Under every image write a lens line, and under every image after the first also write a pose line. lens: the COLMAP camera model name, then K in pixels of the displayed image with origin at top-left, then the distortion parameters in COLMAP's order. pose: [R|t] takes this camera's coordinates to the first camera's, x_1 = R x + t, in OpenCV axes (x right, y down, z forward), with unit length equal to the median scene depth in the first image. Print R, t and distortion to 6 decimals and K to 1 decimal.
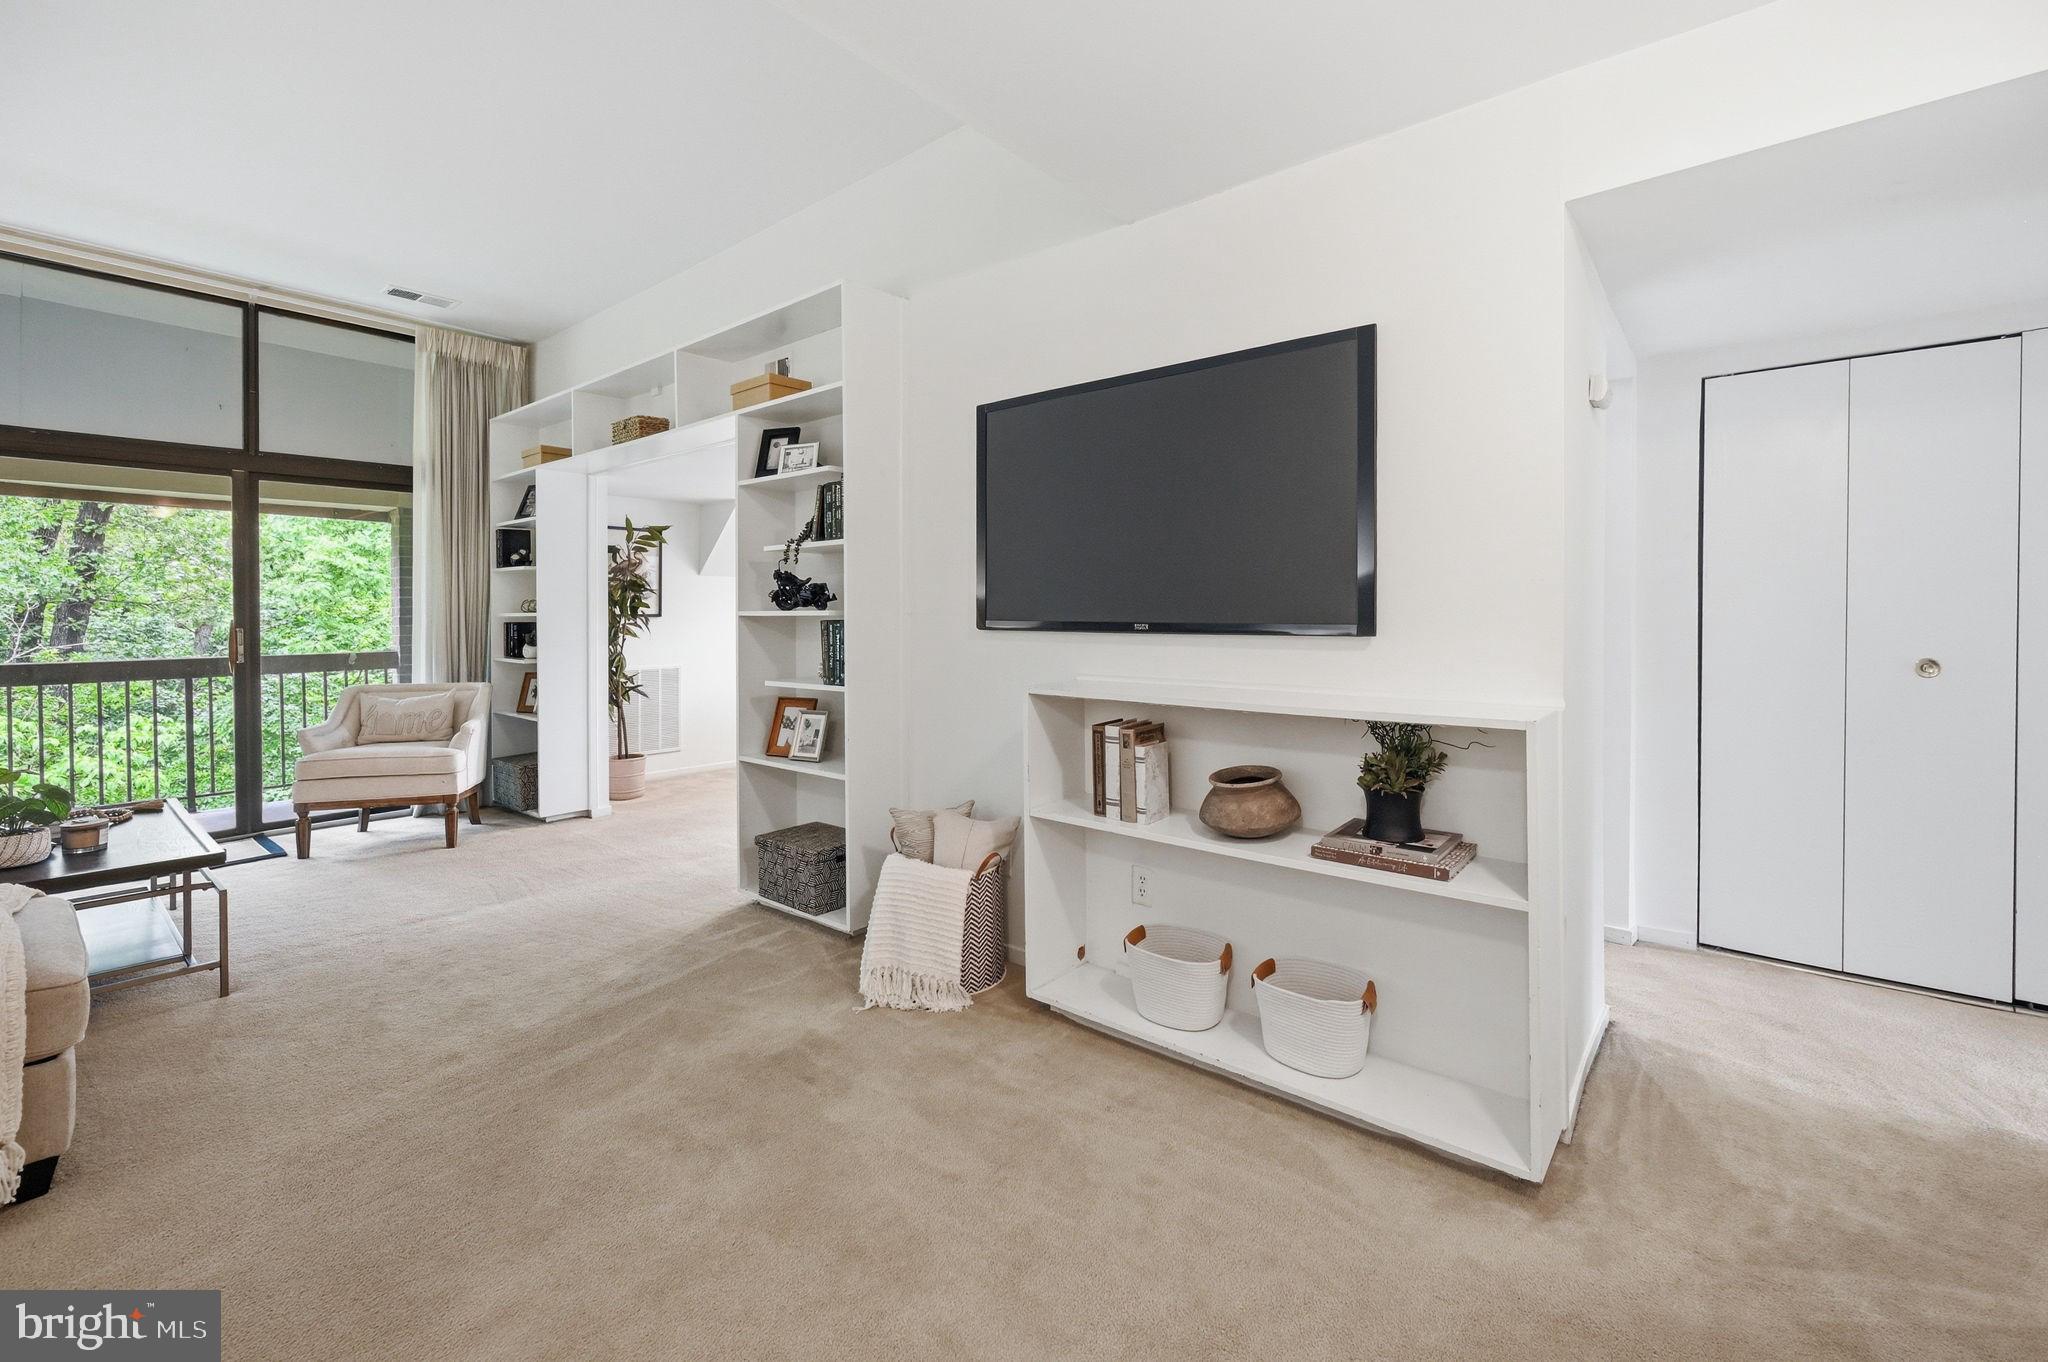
lens RADIAL K [[808.2, 0, 1012.5], [0, 808.2, 624.1], [0, 0, 1]] dist [-0.005751, 0.000585]
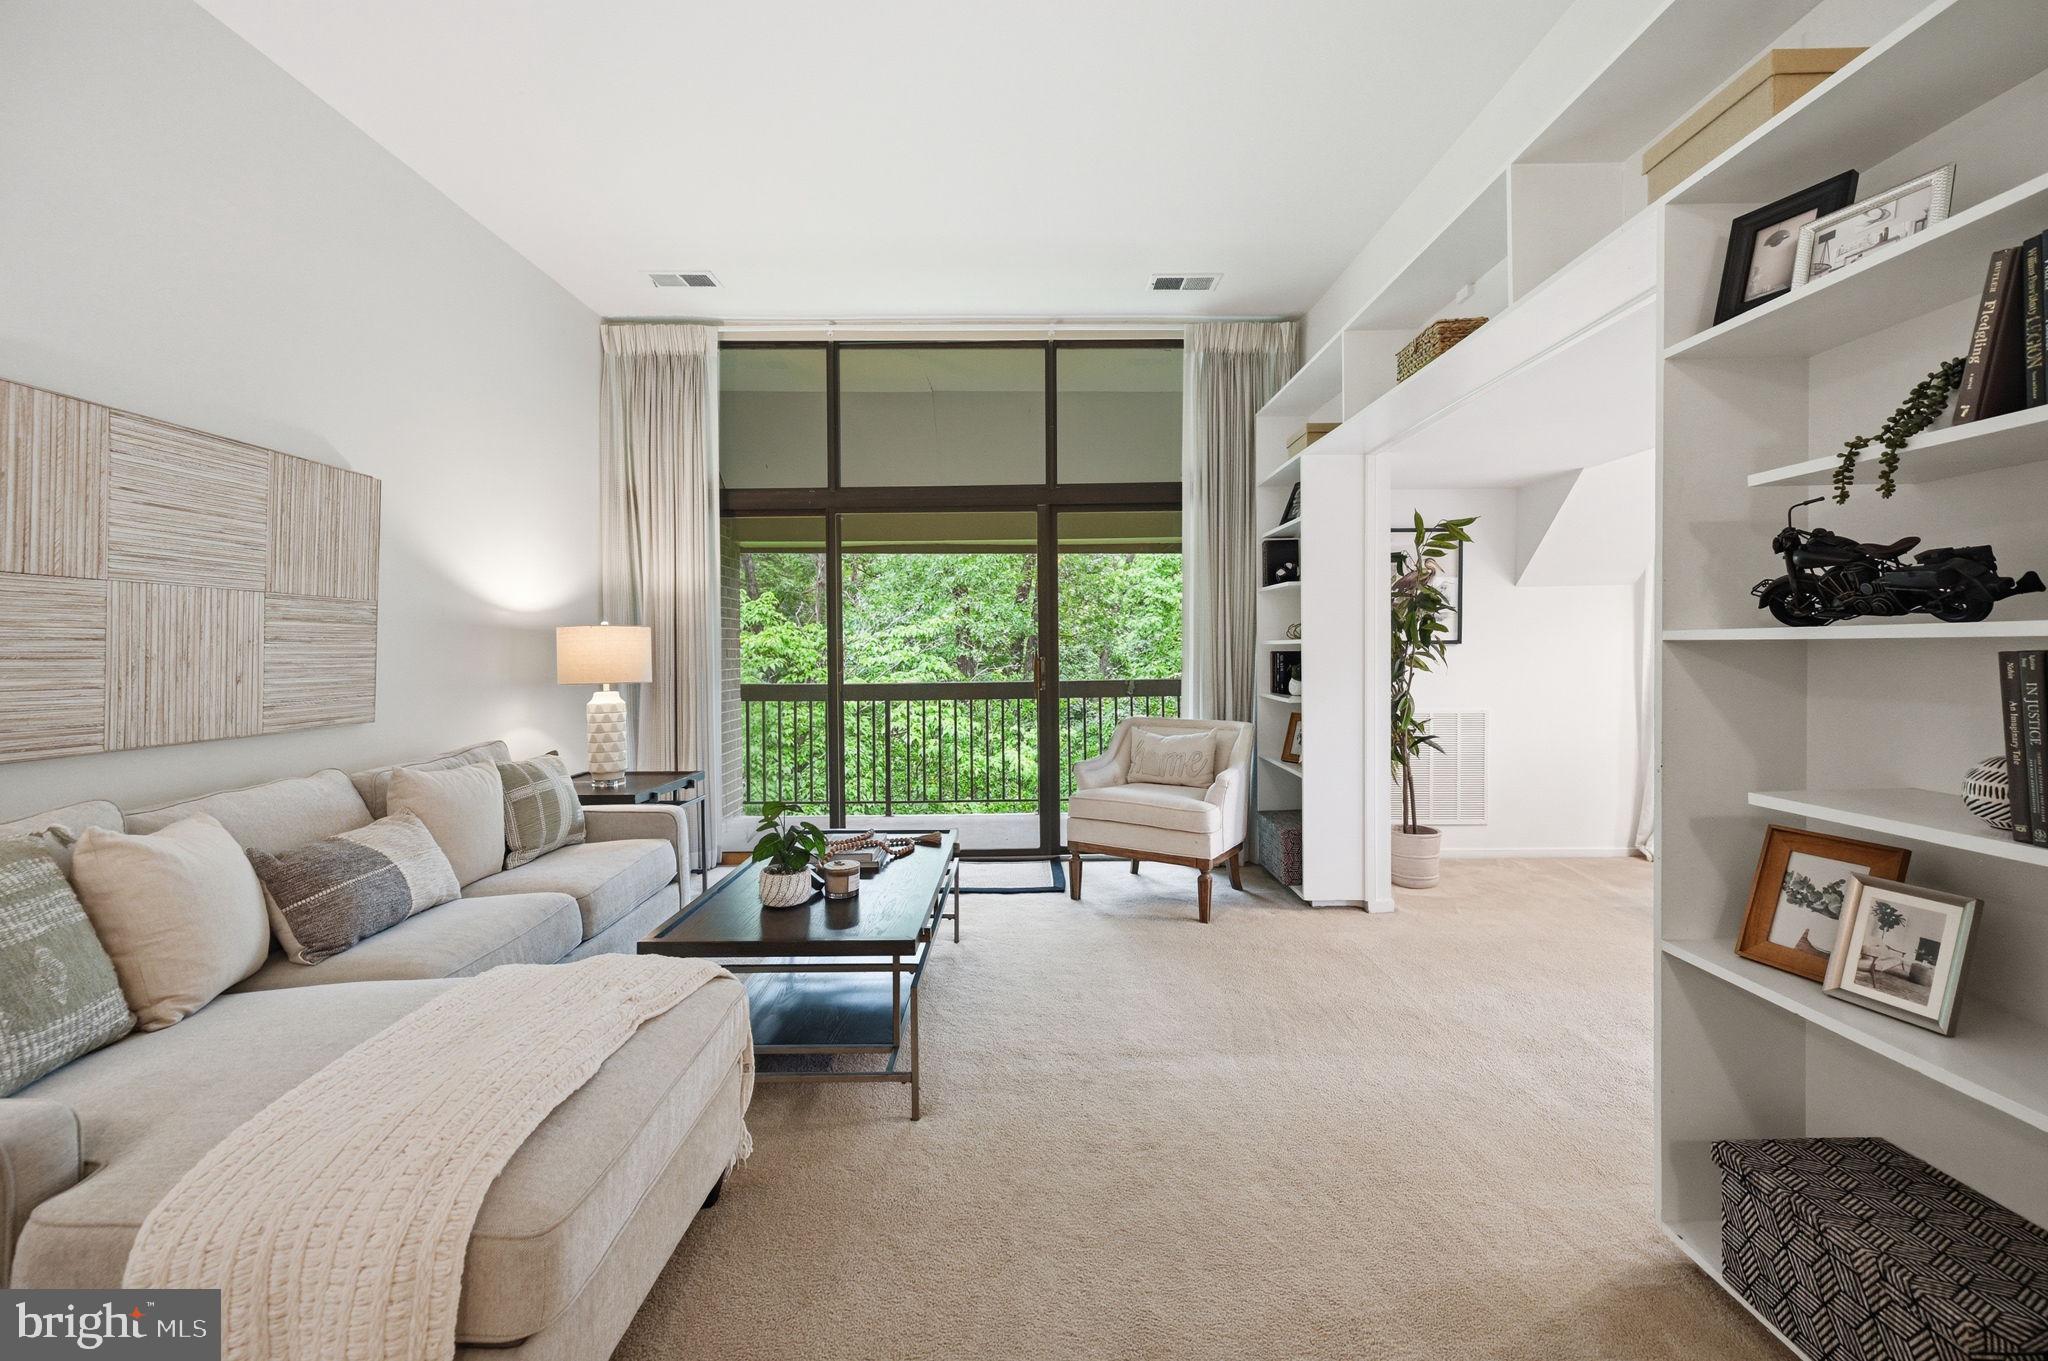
lens RADIAL K [[827.9, 0, 1019.9], [0, 827.9, 657.9], [0, 0, 1]] dist [-0.002601, 0.000199]
pose [[0.630903, 0.007172, -0.775829, -0.163988], [-0.001141, 0.999965, 0.008316, -0.002635], [0.775861, -0.004361, 0.630888, 0.332122]]
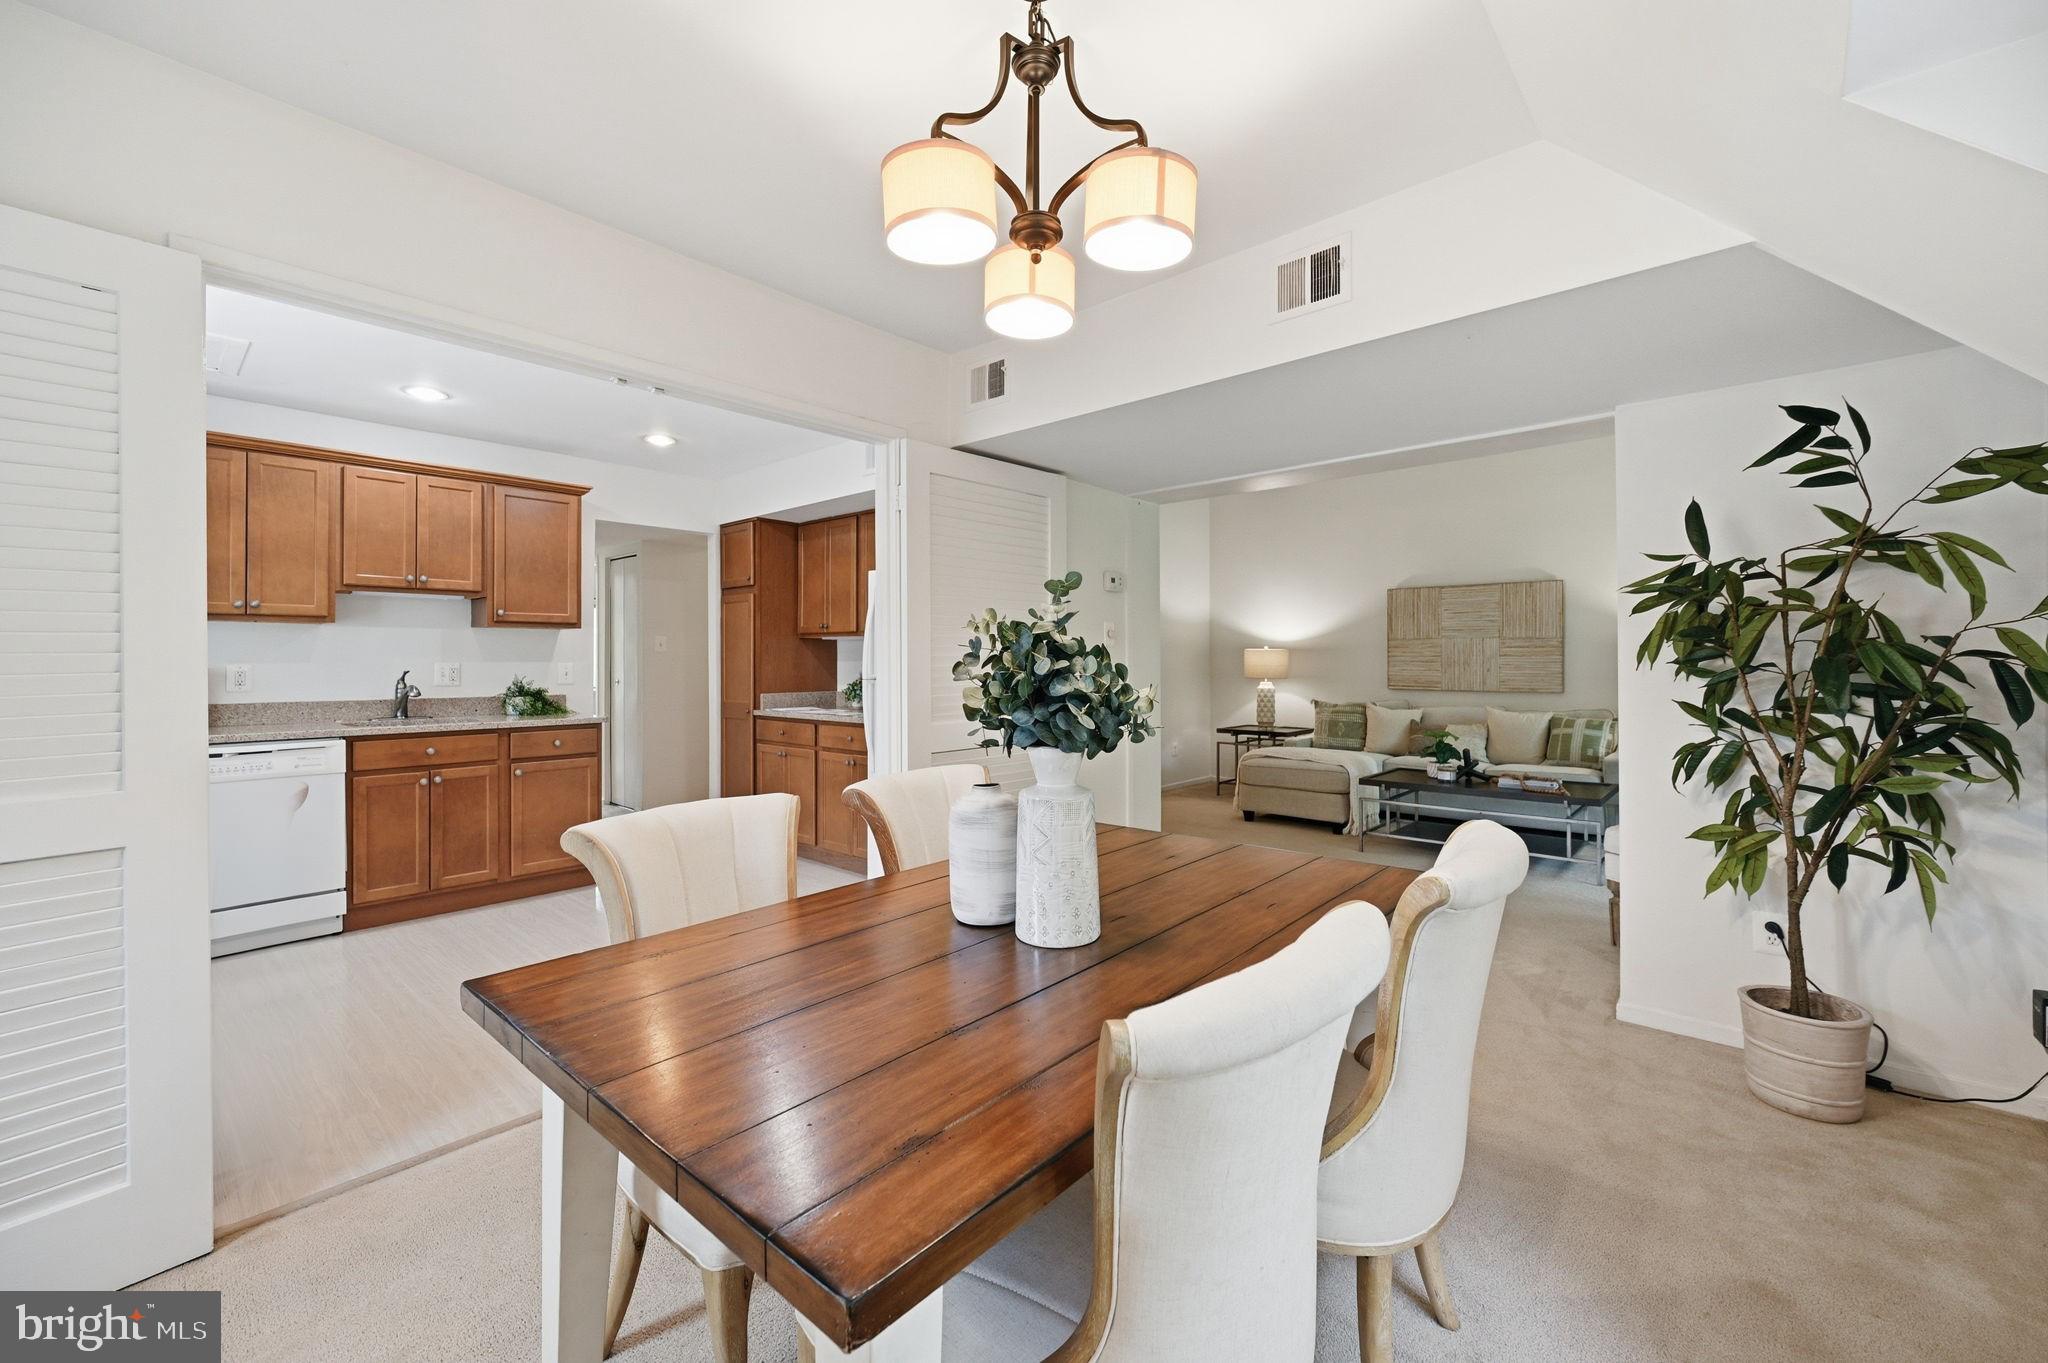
lens RADIAL K [[827.9, 0, 1031.1], [0, 827.9, 662.0], [0, 0, 1]] dist [-0.002601, 0.000199]
pose [[-0.998951, 0.003926, 0.045629, -0.144996], [0.004291, 0.999960, 0.007895, -0.026580], [-0.045596, 0.008083, -0.998927, 3.597145]]
